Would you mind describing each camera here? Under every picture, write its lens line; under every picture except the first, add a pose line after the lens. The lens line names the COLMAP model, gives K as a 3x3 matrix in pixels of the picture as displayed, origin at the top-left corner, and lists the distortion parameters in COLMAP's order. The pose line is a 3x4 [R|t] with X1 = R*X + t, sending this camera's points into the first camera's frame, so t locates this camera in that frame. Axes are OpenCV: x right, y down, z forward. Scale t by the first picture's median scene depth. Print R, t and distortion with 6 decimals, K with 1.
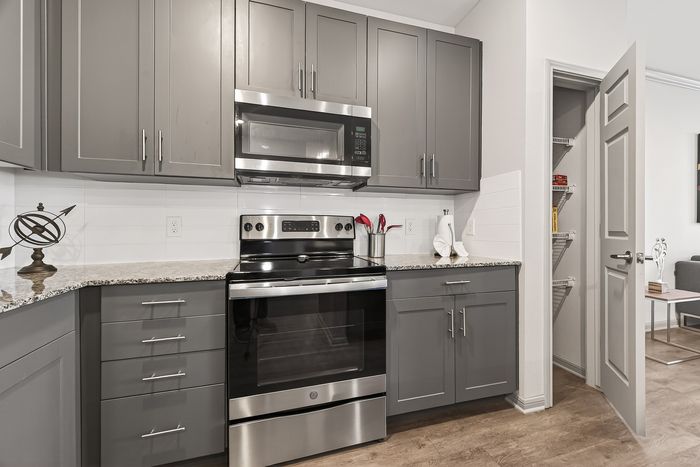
lens RADIAL K [[282.7, 0, 350.0], [0, 282.7, 233.5], [0, 0, 1]] dist [0.001270, 0.000104]
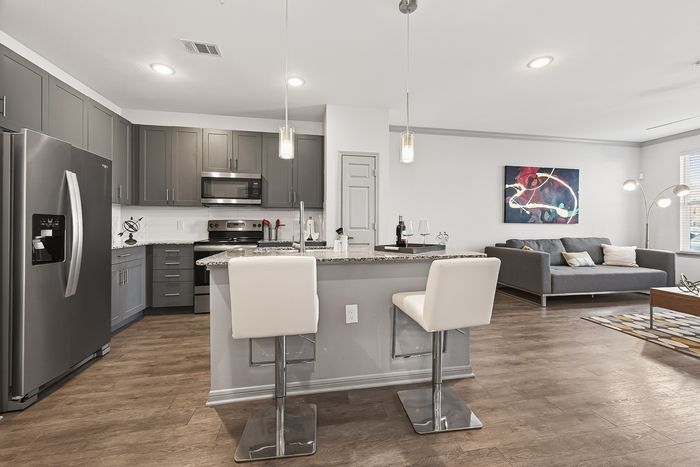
lens RADIAL K [[285.8, 0, 352.8], [0, 285.8, 229.5], [0, 0, 1]] dist [0.016312, 0.000062]
pose [[0.994934, 0.003264, -0.100476, 1.242901], [-0.003487, 0.999992, -0.002040, 0.012513], [0.100468, 0.002380, 0.994937, -1.476606]]
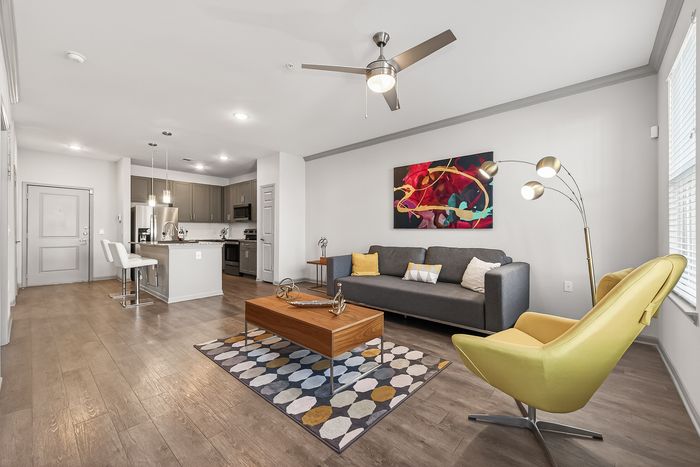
lens RADIAL K [[285.8, 0, 352.8], [0, 285.8, 229.5], [0, 0, 1]] dist [0.016312, 0.000062]
pose [[0.528646, -0.002020, -0.848840, 5.314921], [-0.004322, 0.999978, -0.005071, -0.054322], [0.848831, 0.006349, 0.528626, 0.082176]]
